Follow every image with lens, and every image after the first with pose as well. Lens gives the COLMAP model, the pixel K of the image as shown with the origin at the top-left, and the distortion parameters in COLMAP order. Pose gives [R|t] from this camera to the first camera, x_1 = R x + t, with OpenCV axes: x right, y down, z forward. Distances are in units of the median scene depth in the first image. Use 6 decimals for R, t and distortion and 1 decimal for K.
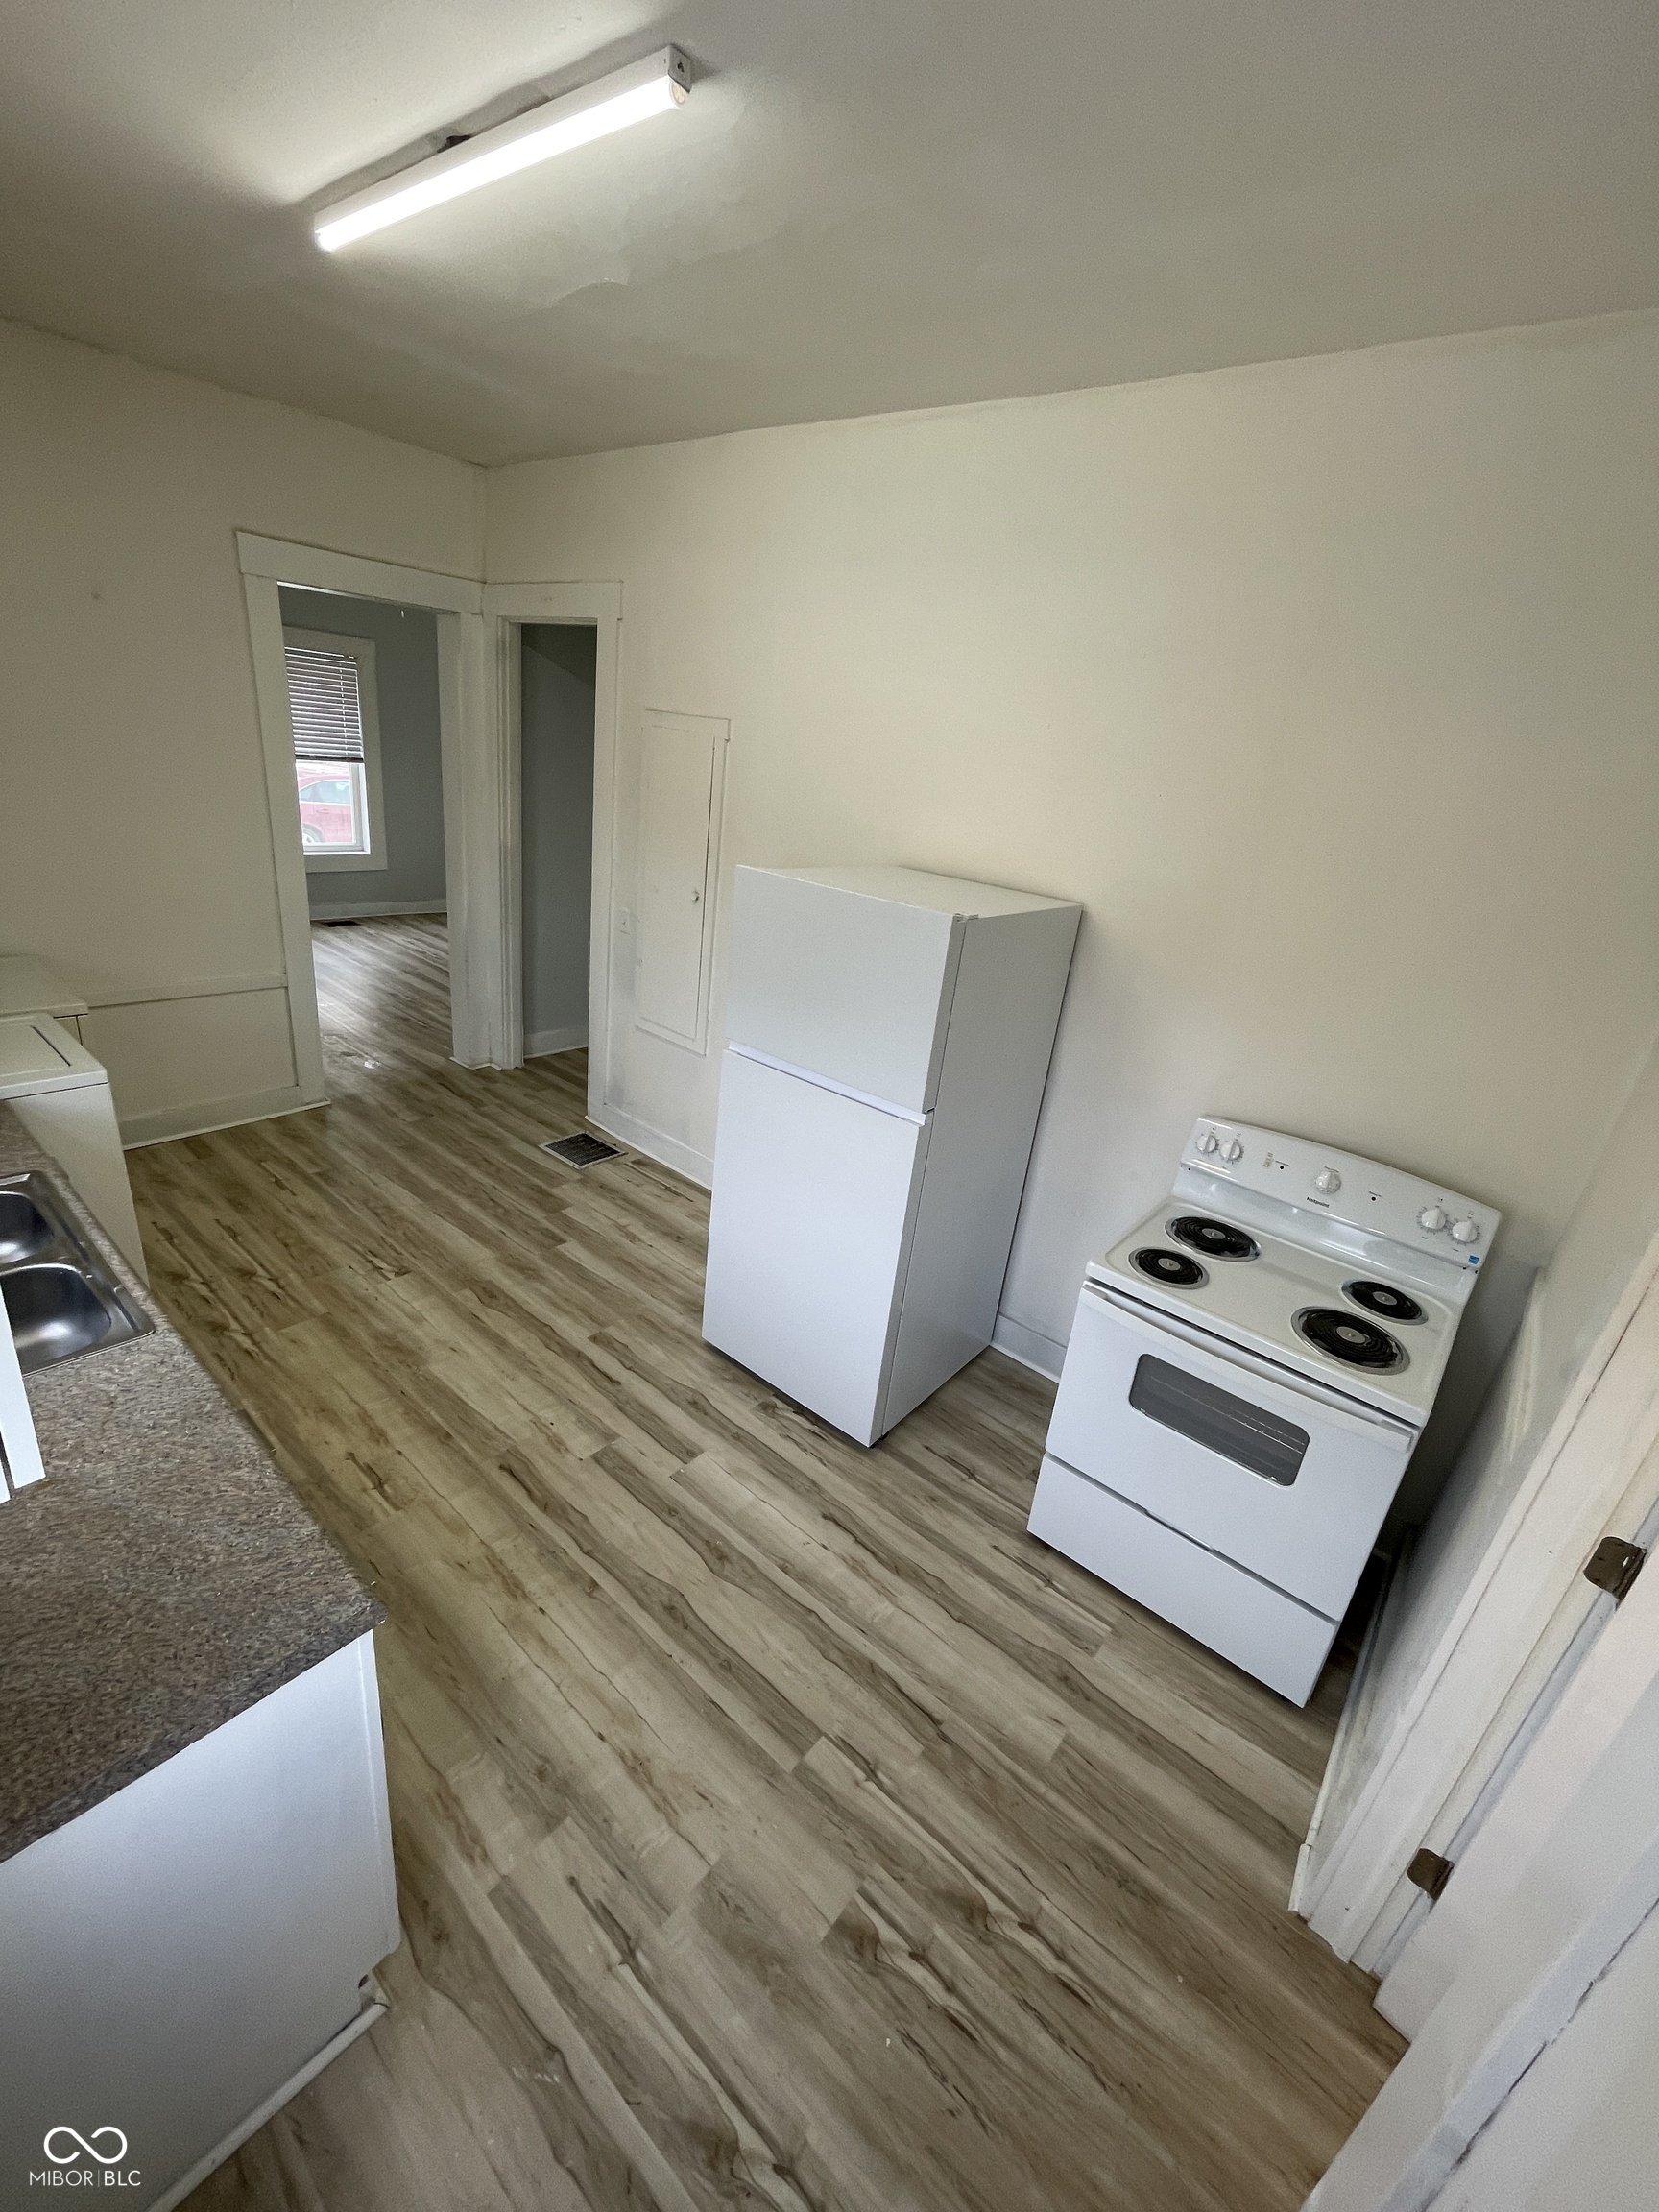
lens RADIAL K [[894.9, 0, 836.7], [0, 894.9, 1099.0], [0, 0, 1]] dist [-0.008383, 0.000907]
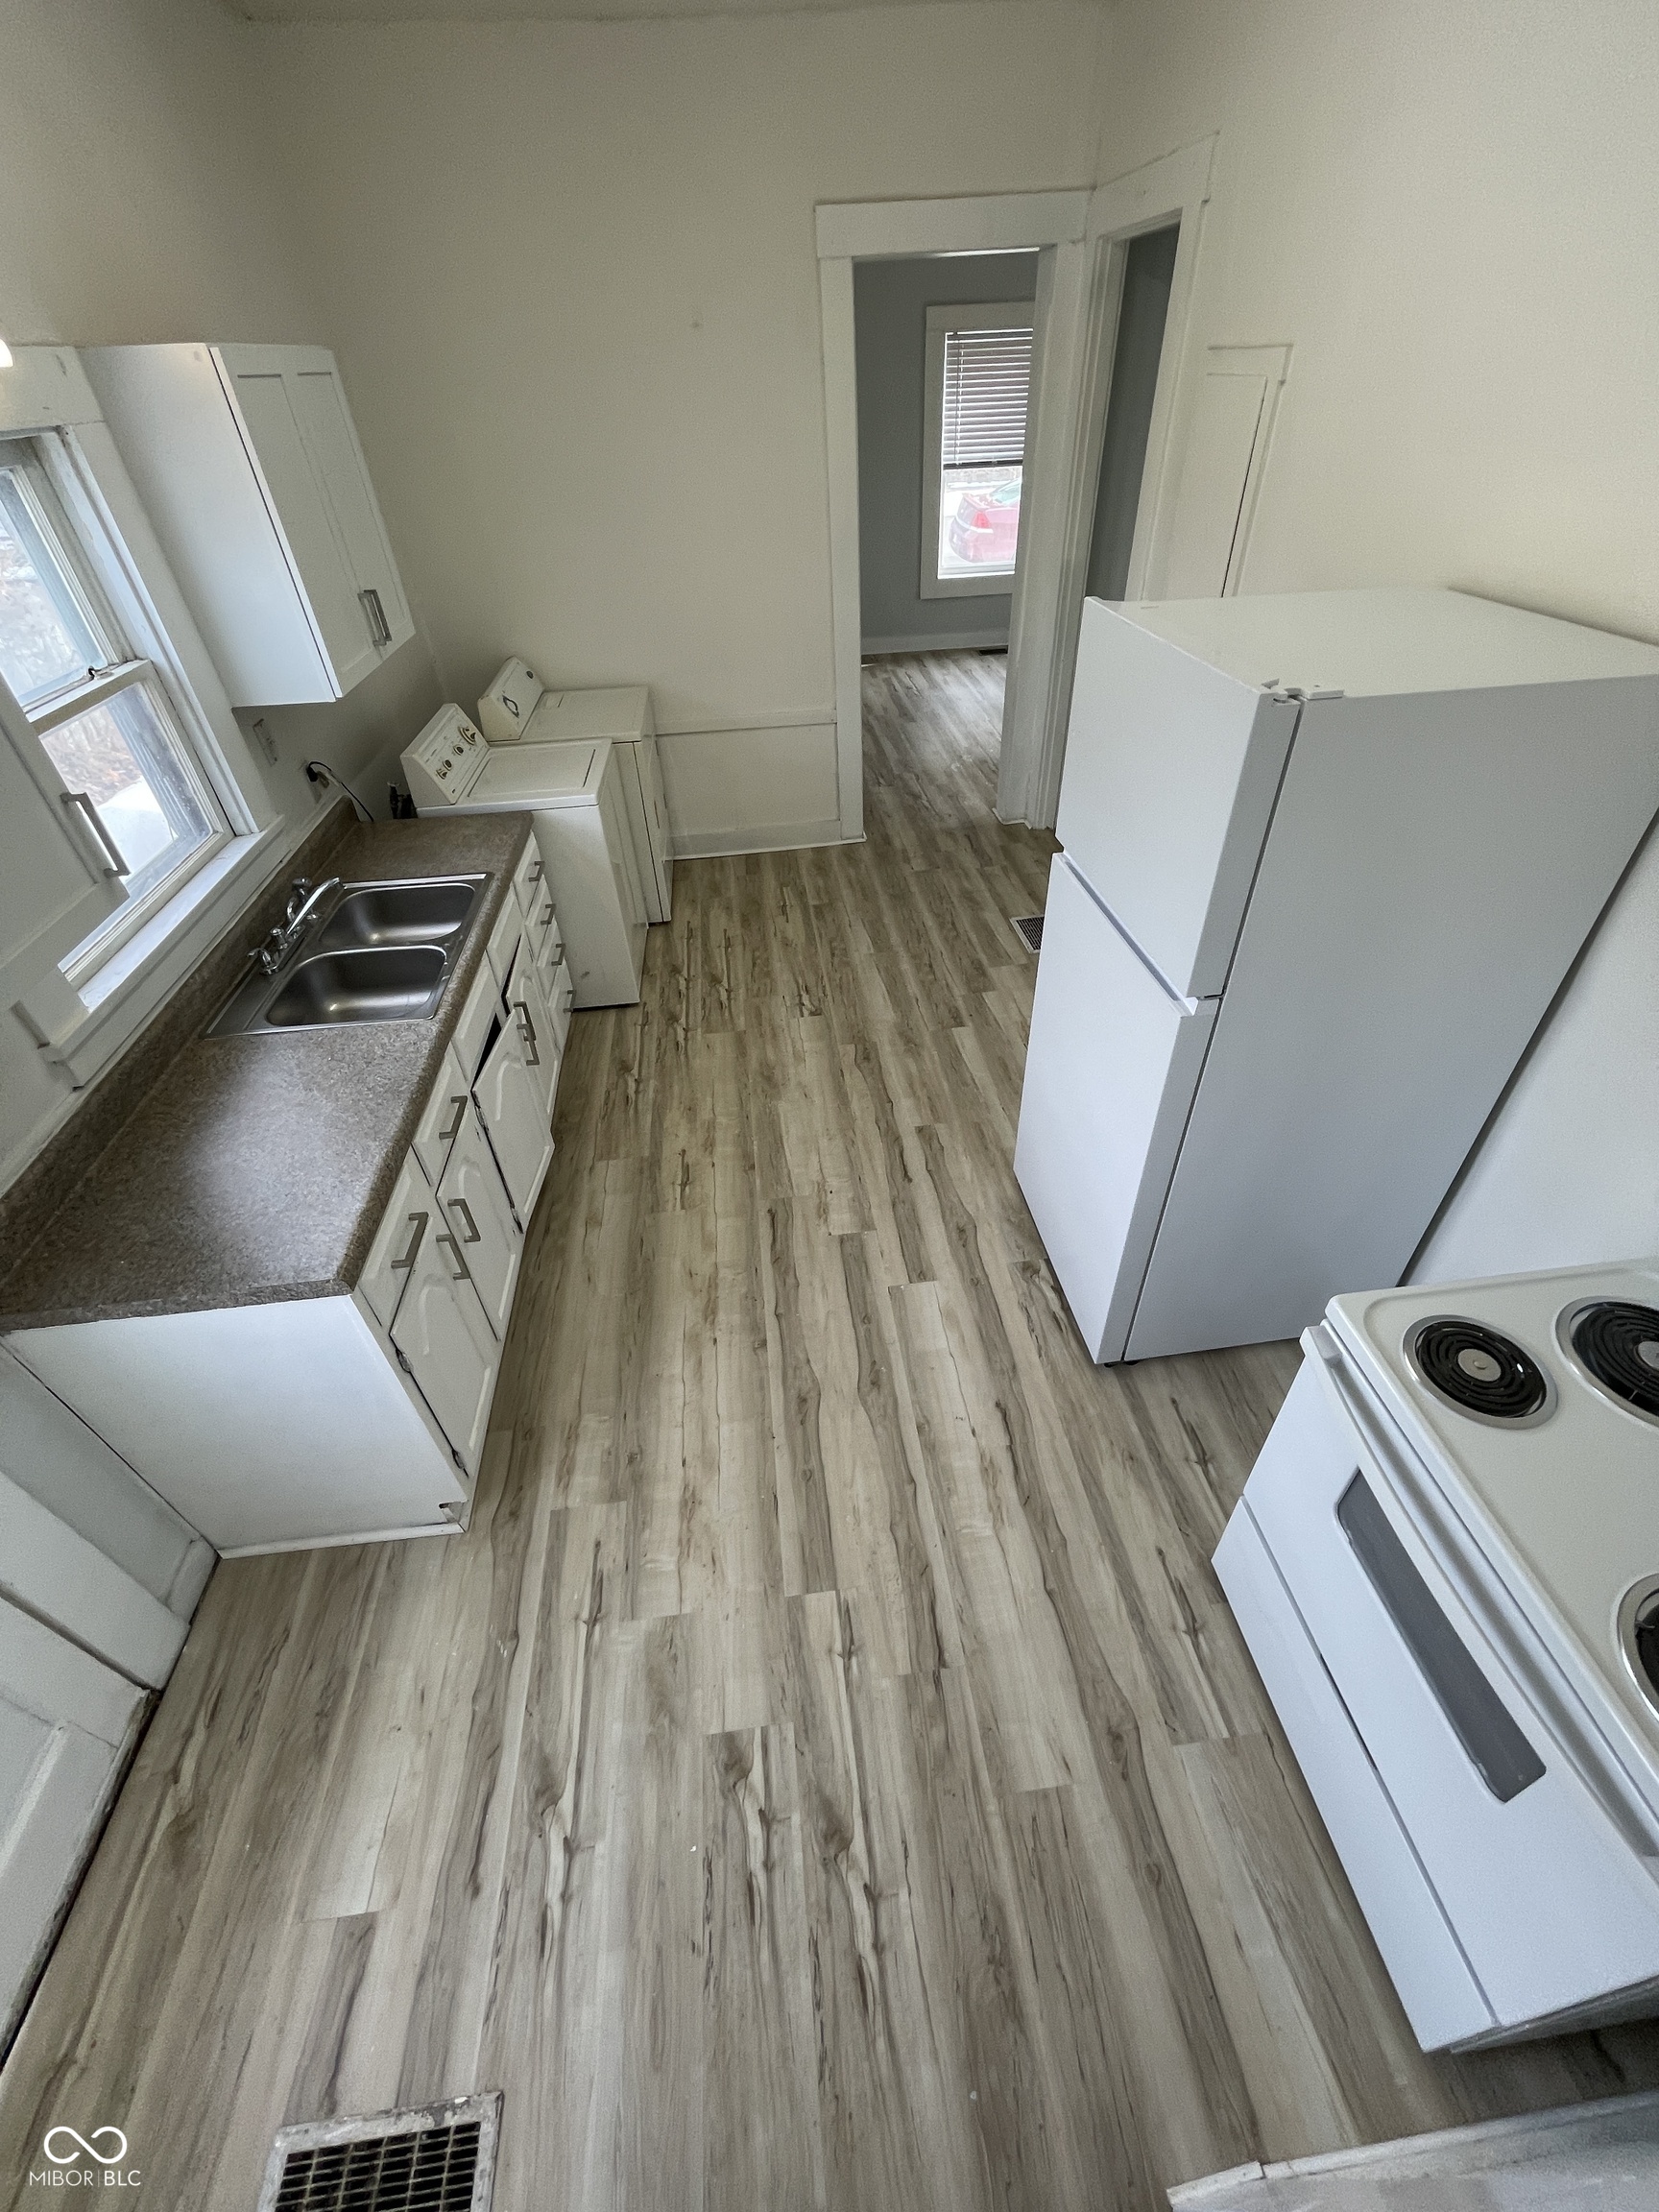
lens RADIAL K [[894.9, 0, 836.7], [0, 894.9, 1099.0], [0, 0, 1]] dist [-0.008383, 0.000907]
pose [[0.712431, 0.323572, -0.622691, 0.323556], [-0.141282, 0.935317, 0.324380, -0.086680], [0.687373, -0.143123, 0.712063, 0.286089]]
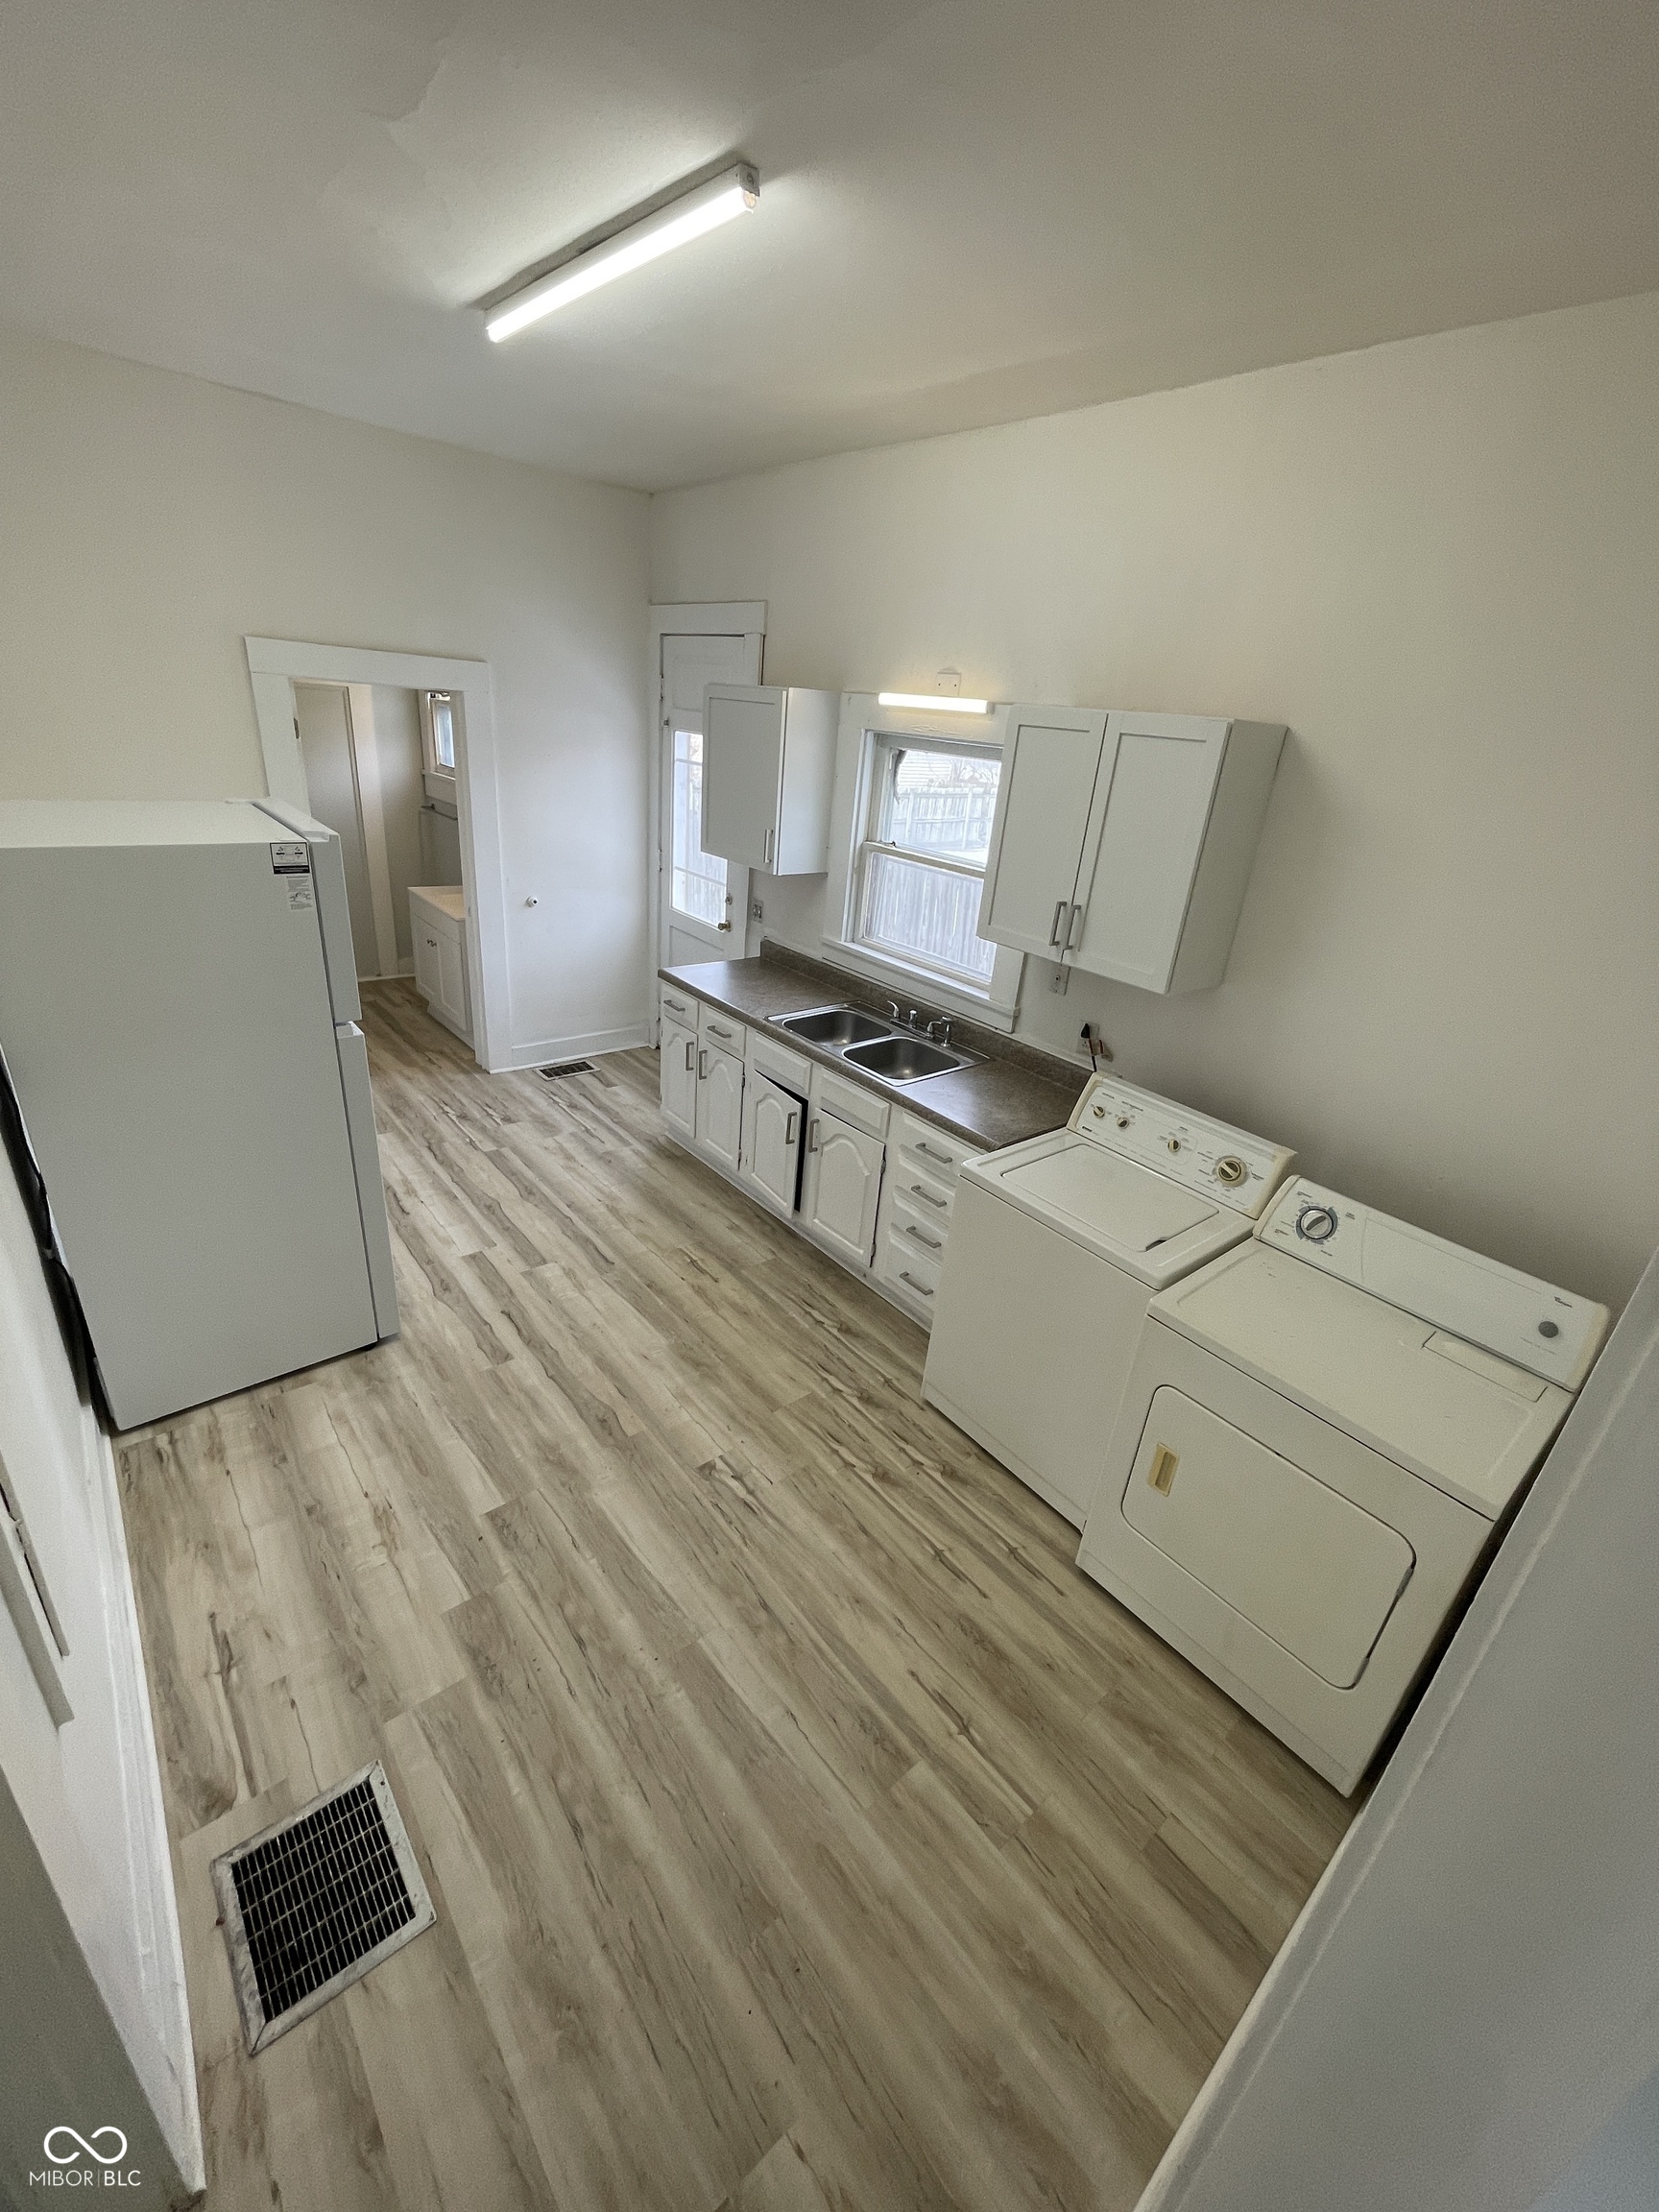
lens RADIAL K [[894.9, 0, 836.7], [0, 894.9, 1099.0], [0, 0, 1]] dist [-0.008383, 0.000907]
pose [[-0.962630, -0.259050, 0.078967, -0.743634], [-0.124881, 0.683335, 0.719345, -0.790018], [-0.240307, 0.682602, -0.690150, 1.676688]]
